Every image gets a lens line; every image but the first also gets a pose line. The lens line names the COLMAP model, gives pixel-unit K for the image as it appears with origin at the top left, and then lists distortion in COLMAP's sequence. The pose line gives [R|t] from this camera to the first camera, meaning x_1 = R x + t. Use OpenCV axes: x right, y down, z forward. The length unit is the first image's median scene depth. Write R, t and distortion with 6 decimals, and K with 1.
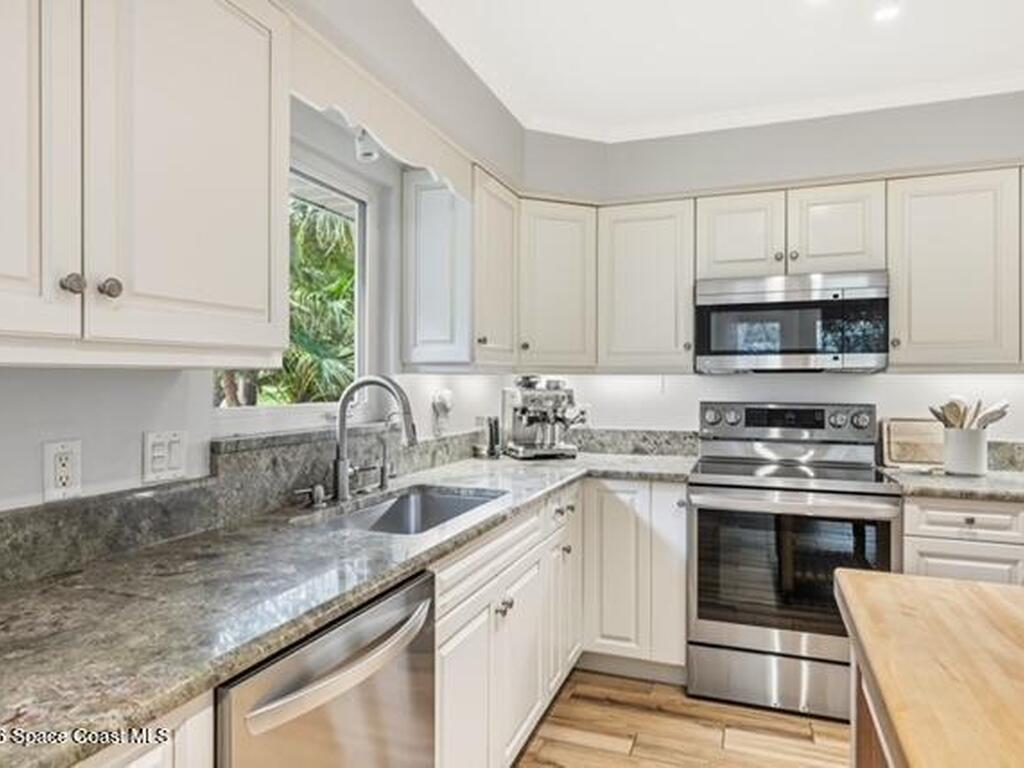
lens RADIAL K [[623.7, 0, 511.8], [0, 623.7, 382.4], [0, 0, 1]] dist [-0.015037, -0.003190]
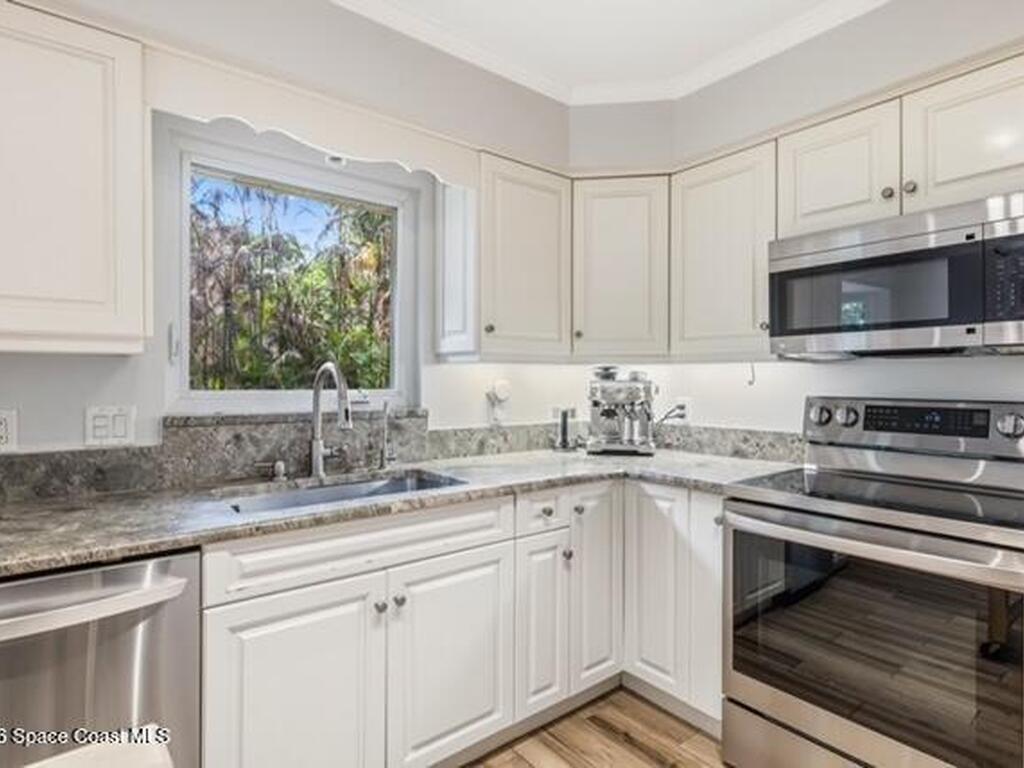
lens RADIAL K [[536.7, 0, 512.6], [0, 536.7, 383.0], [0, 0, 1]] dist [-0.014023, 0.000330]
pose [[0.866713, 0.002109, -0.498802, 0.370172], [-0.001432, 0.999997, 0.001739, 0.015914], [0.498804, -0.000793, 0.866714, 0.260147]]
